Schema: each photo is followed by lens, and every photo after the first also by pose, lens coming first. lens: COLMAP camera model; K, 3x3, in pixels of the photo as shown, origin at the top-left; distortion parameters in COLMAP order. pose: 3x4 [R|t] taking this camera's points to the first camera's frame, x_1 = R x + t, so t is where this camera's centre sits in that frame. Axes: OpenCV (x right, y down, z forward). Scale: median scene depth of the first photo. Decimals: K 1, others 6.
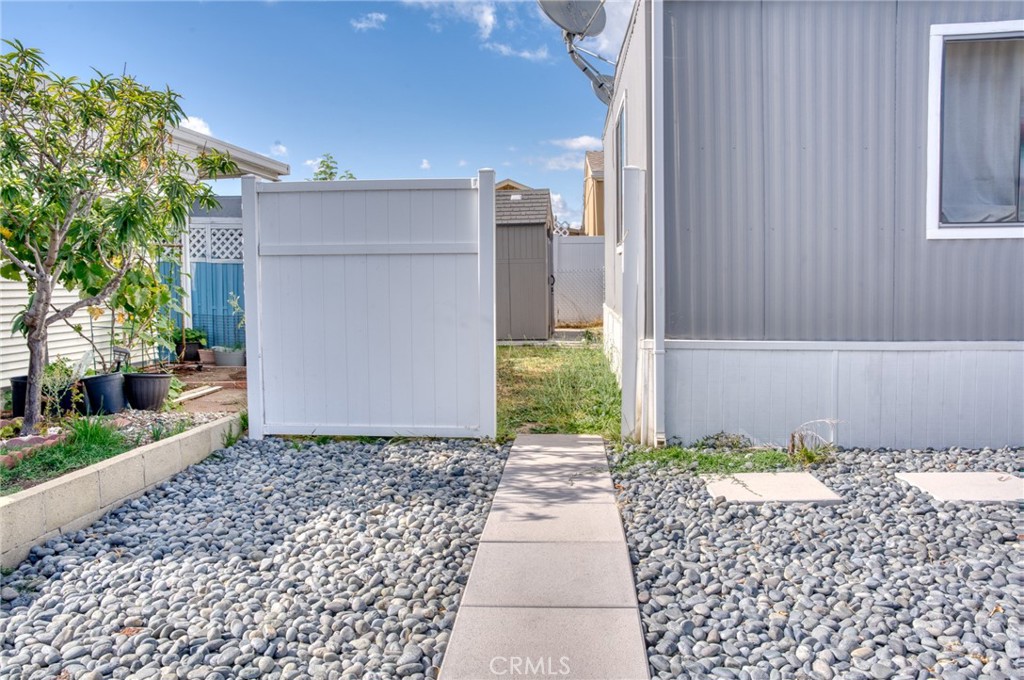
lens RADIAL K [[866.6, 0, 514.5], [0, 866.6, 333.9], [0, 0, 1]] dist [-0.031981, -0.000391]
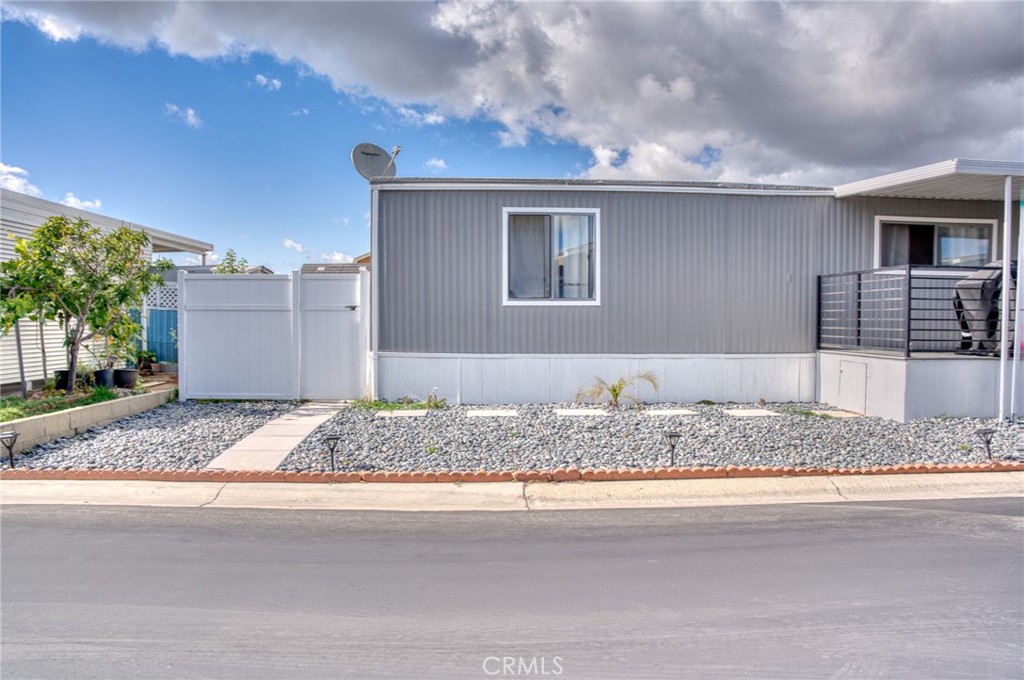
lens RADIAL K [[794.3, 0, 511.9], [0, 794.3, 345.5], [0, 0, 1]] dist [-0.080682, 0.000497]
pose [[0.995848, 0.008492, 0.090639, 0.291973], [-0.005725, 0.999511, -0.030746, 0.043475], [-0.090855, 0.030100, 0.995409, -0.867465]]
